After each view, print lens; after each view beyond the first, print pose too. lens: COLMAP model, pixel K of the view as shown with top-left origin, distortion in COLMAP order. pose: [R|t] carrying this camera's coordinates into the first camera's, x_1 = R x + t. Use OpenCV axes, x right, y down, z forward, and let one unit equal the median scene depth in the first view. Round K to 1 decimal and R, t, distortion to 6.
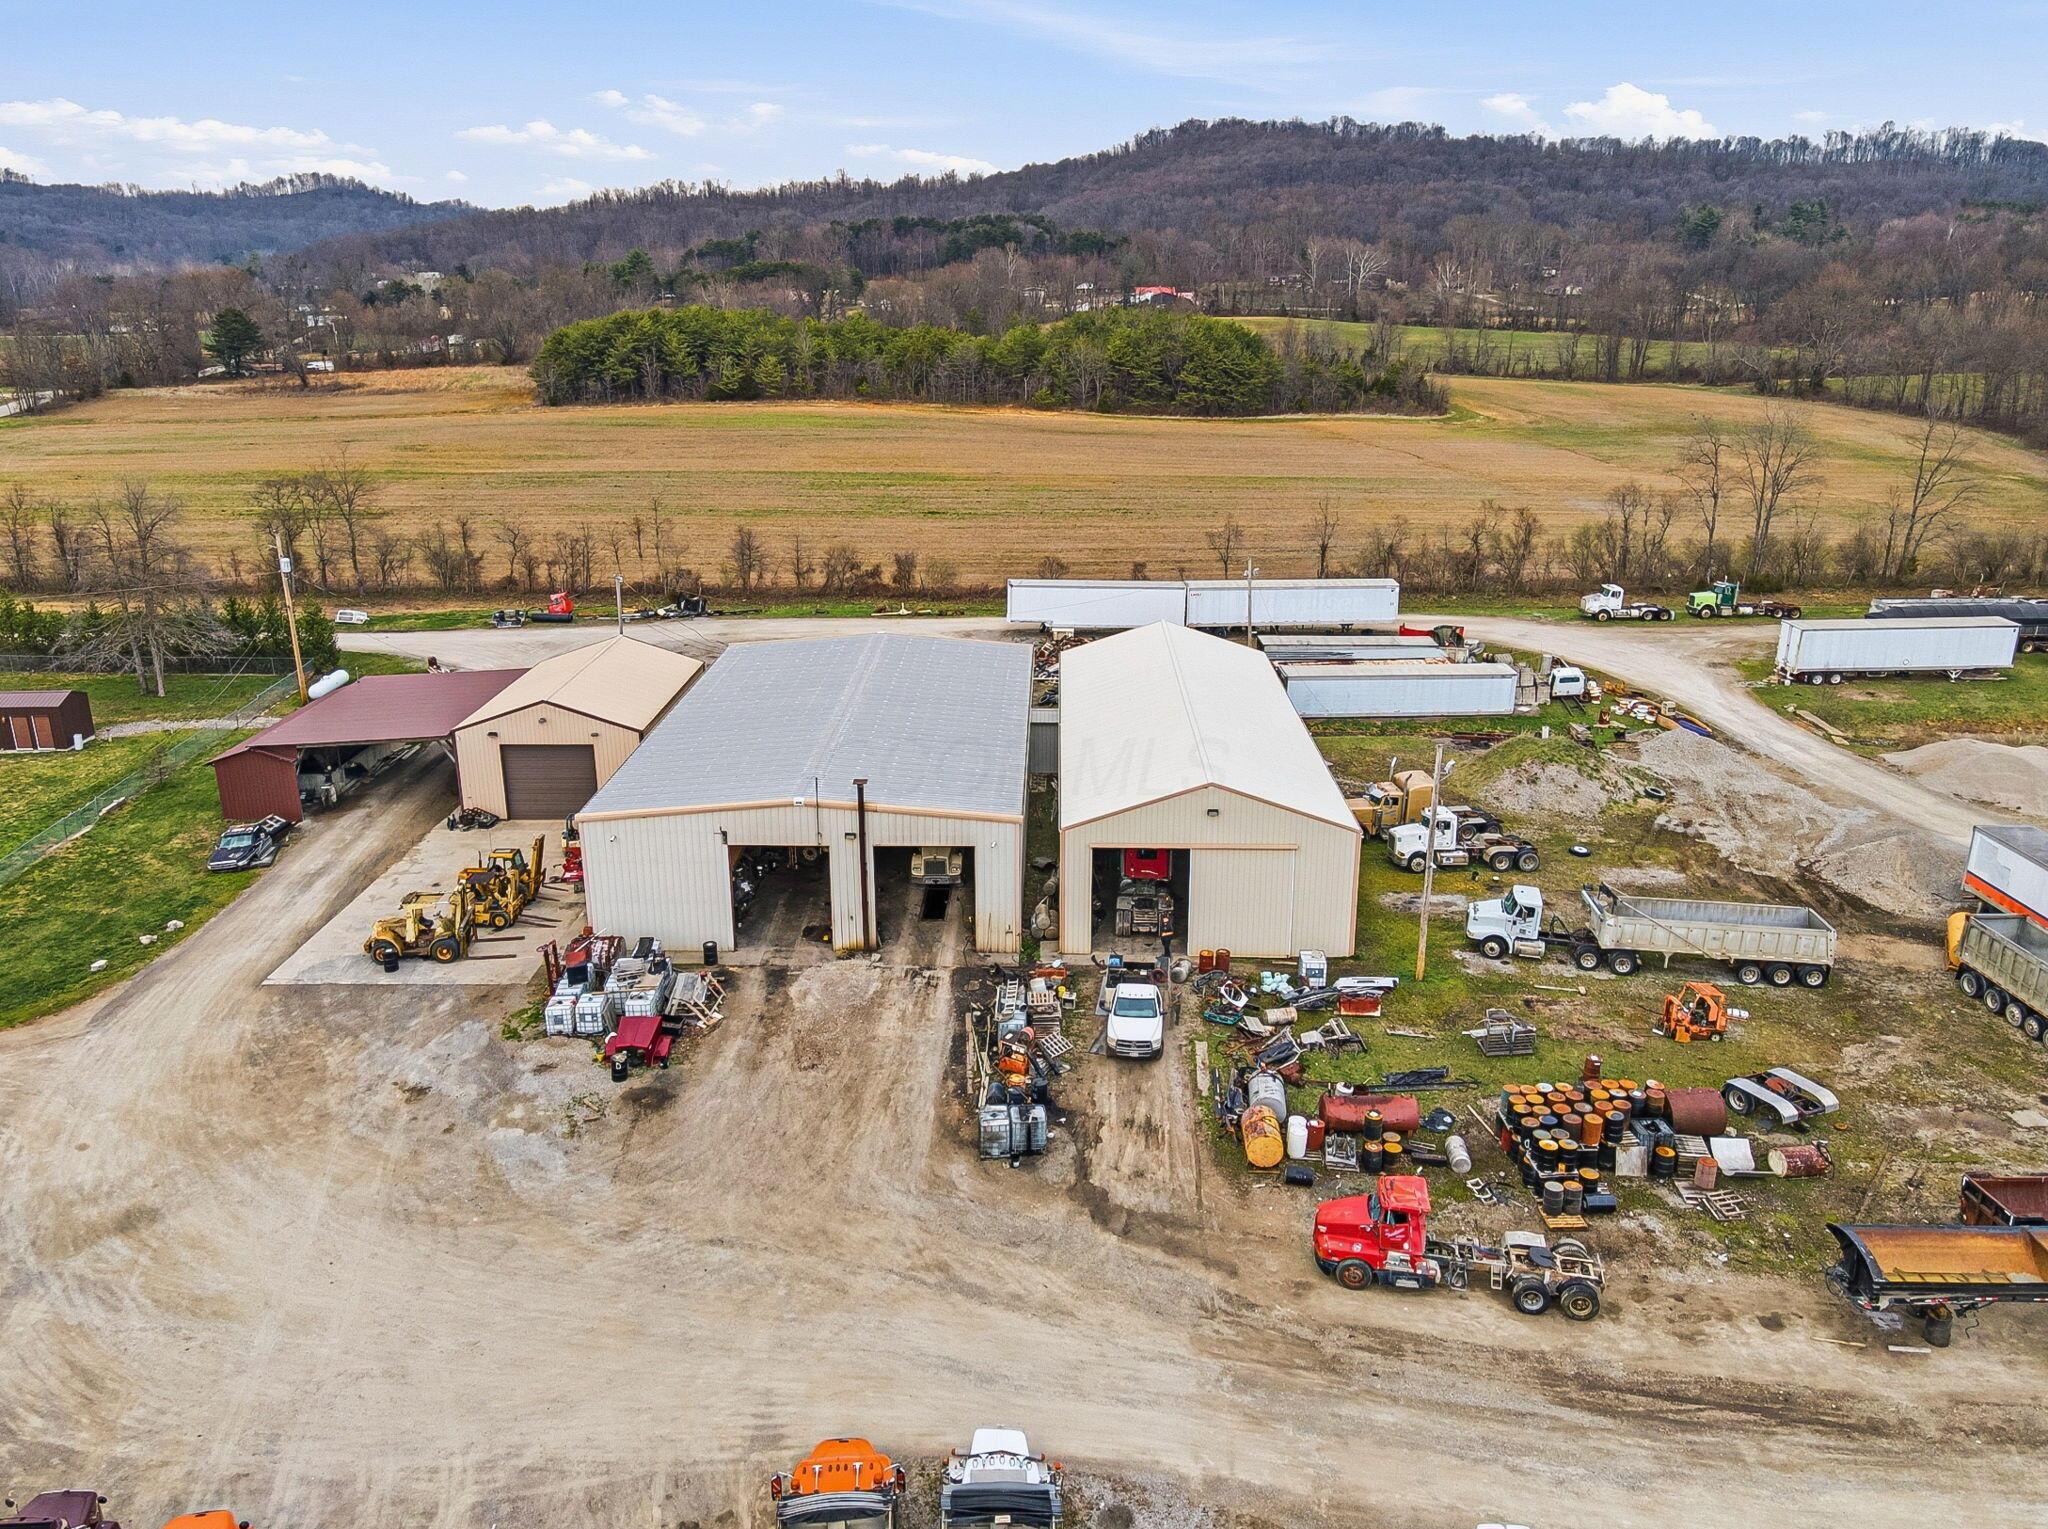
lens RADIAL K [[1505.9, 0, 1018.1], [0, 1505.9, 749.9], [0, 0, 1]] dist [0.038973, 0.018448]
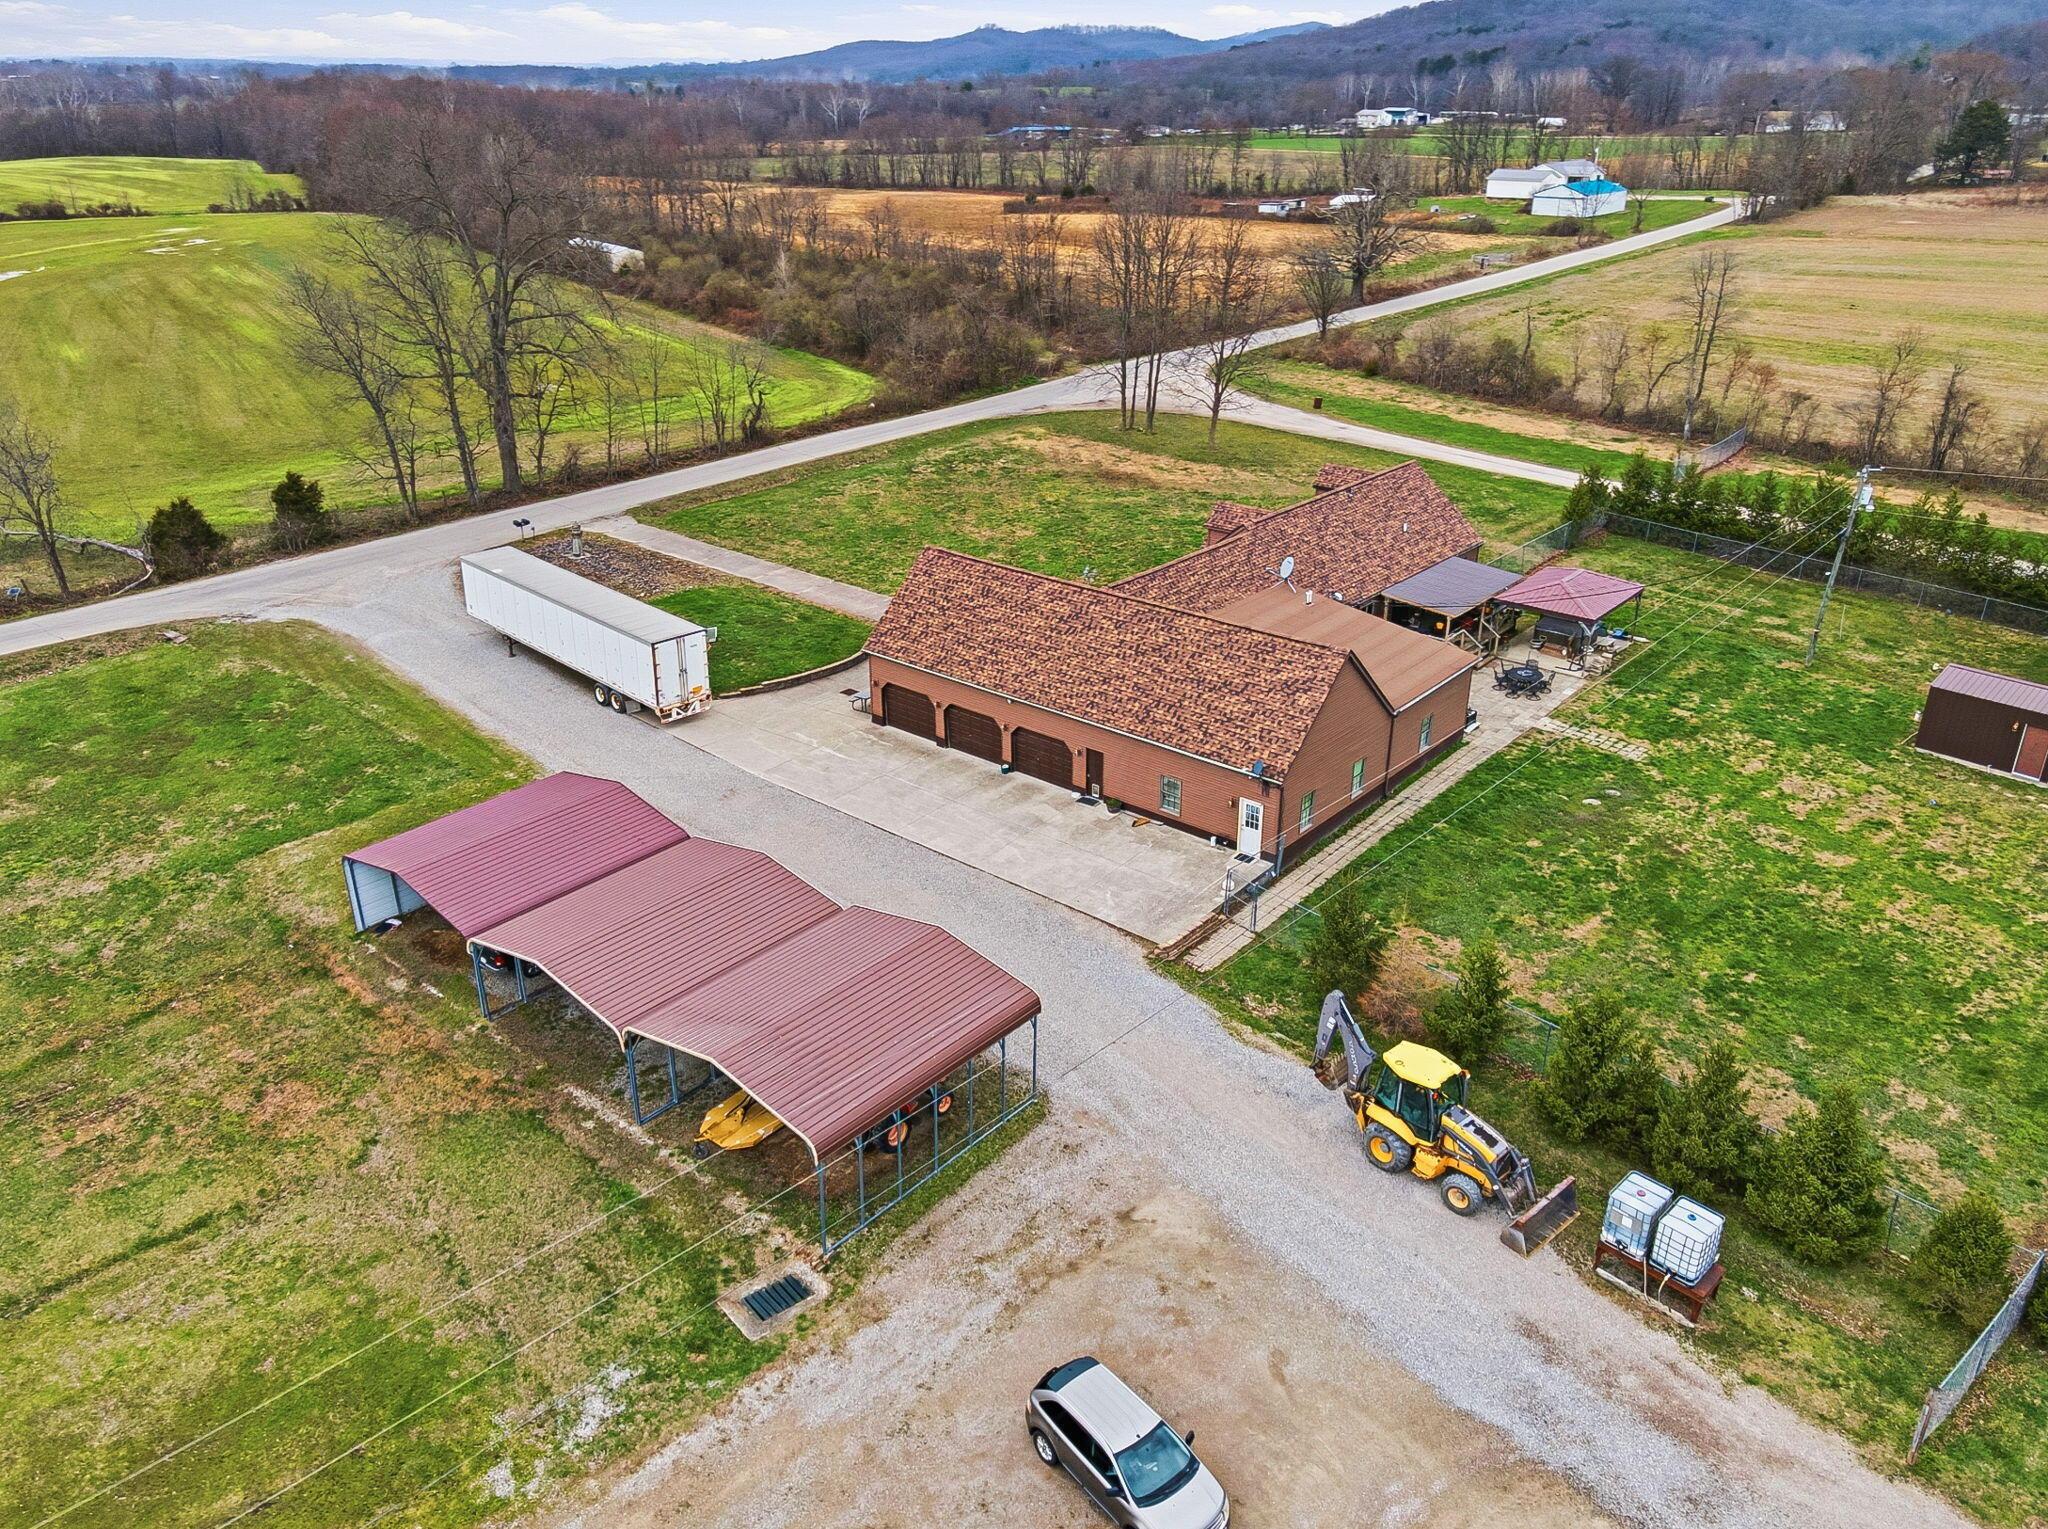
lens RADIAL K [[1505.9, 0, 1030.3], [0, 1505.9, 765.2], [0, 0, 1]] dist [0.038973, 0.018448]
pose [[0.621671, 0.330830, -0.709984, -0.169080], [-0.242998, 0.943162, 0.226711, -0.018493], [0.744632, 0.031585, 0.666727, 0.098649]]
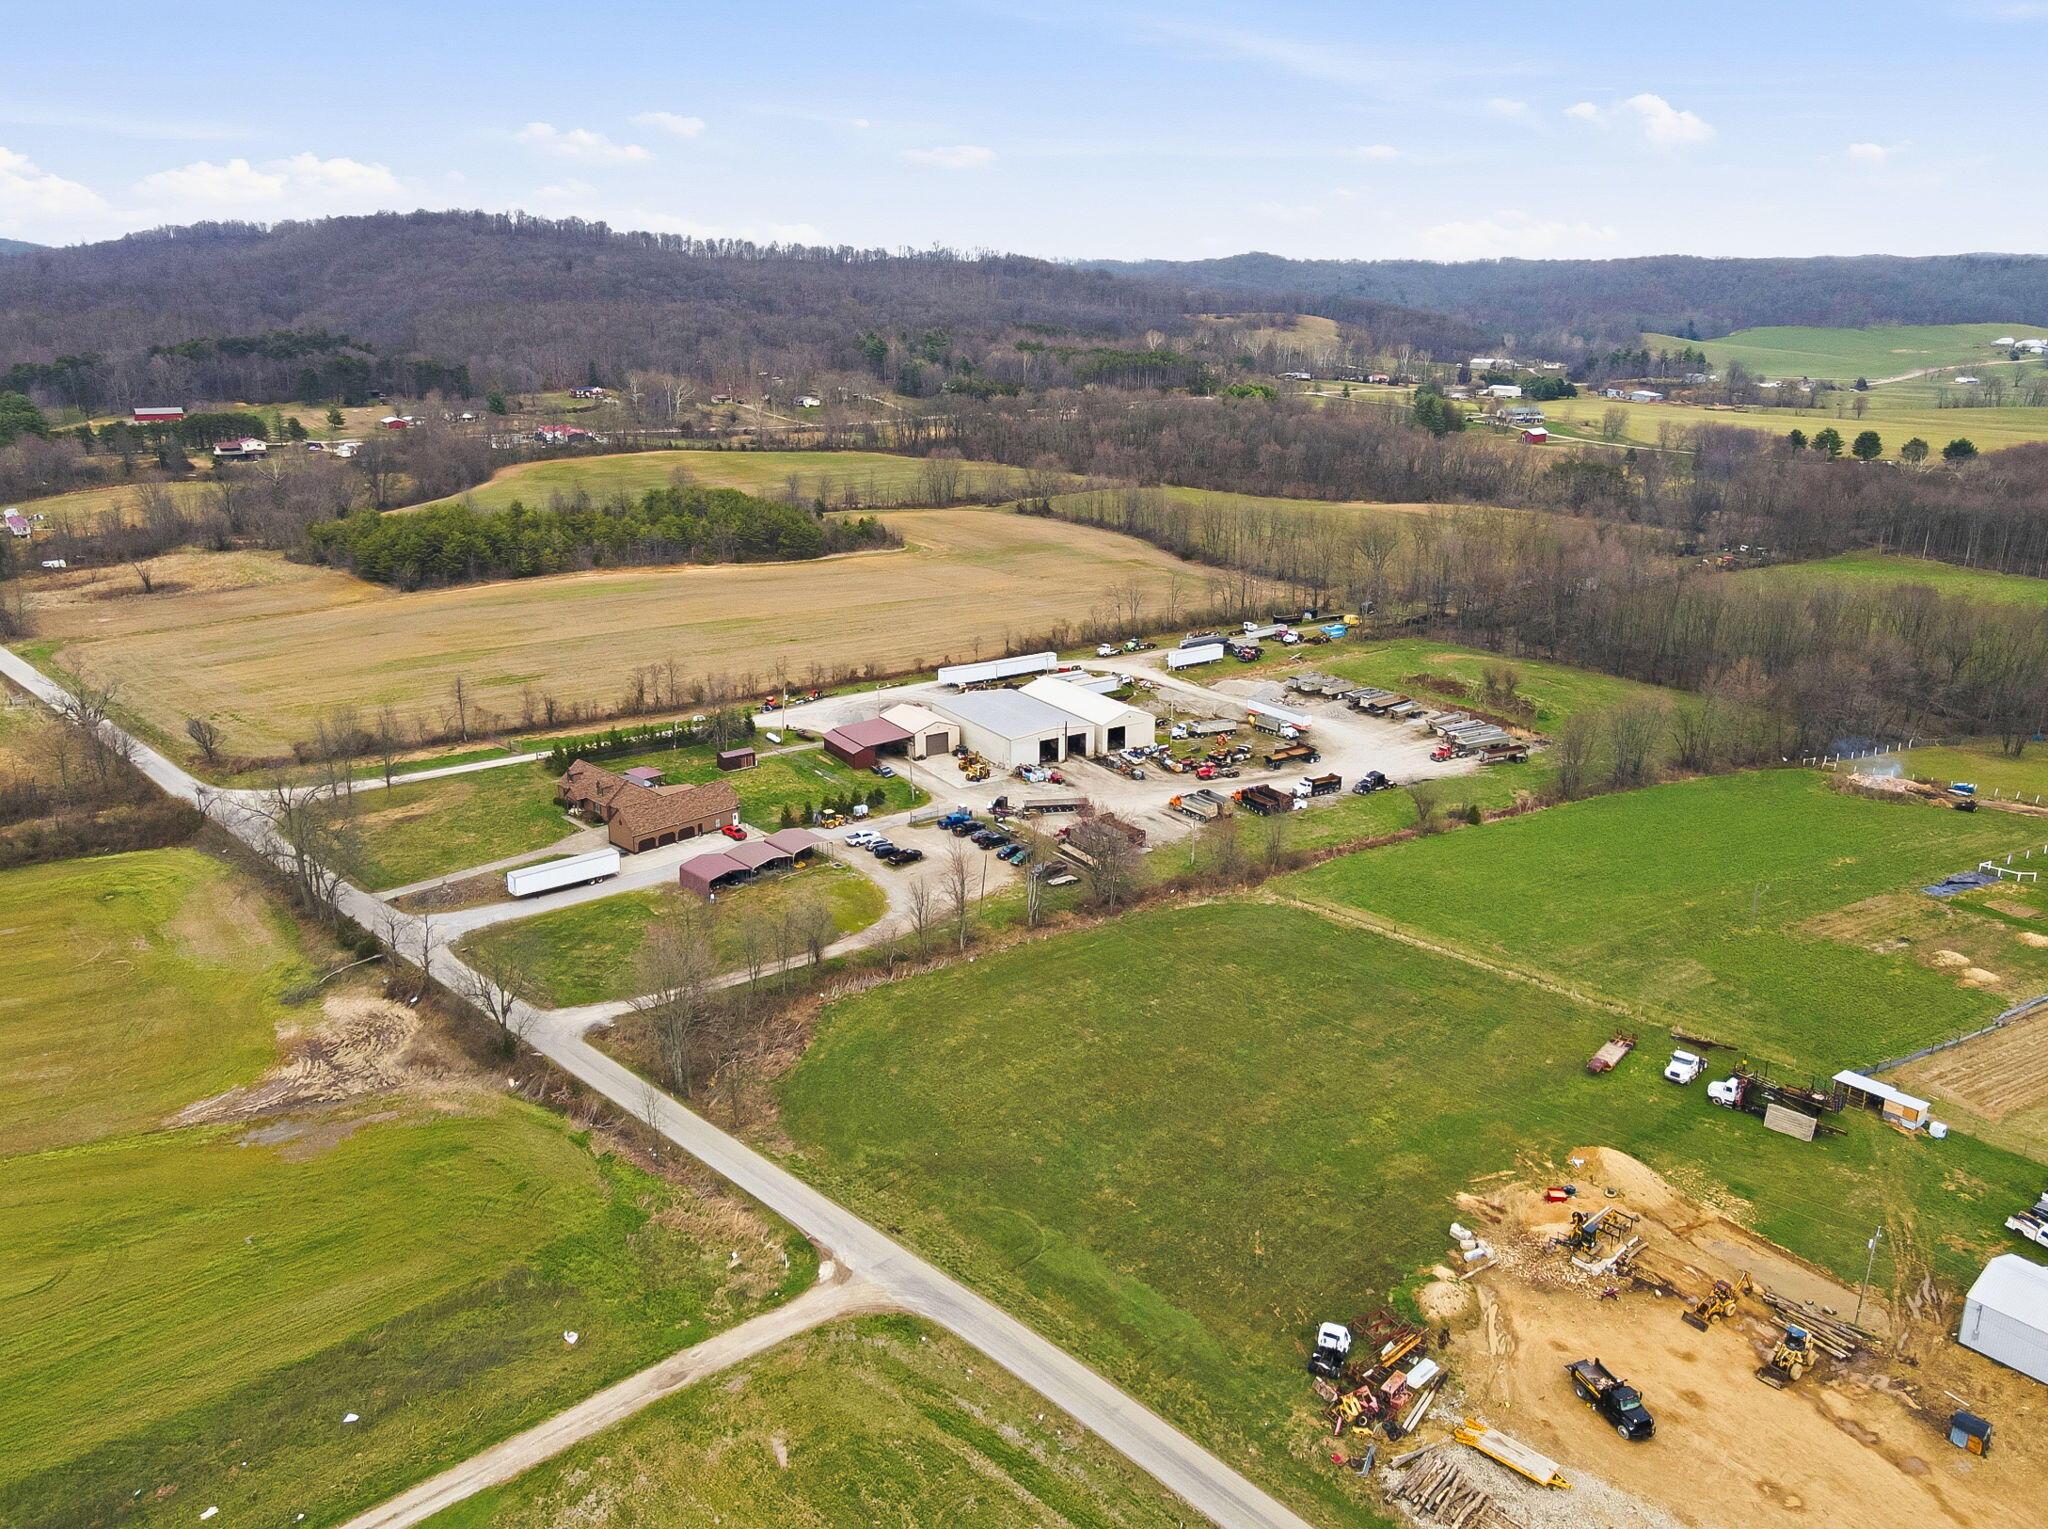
lens RADIAL K [[1505.9, 0, 1031.9], [0, 1505.9, 768.7], [0, 0, 1]] dist [0.038973, 0.018448]
pose [[0.833891, -0.164916, 0.526715, -0.658062], [0.162914, 0.985342, 0.050589, -0.021251], [-0.527337, 0.043624, 0.848535, -0.700355]]
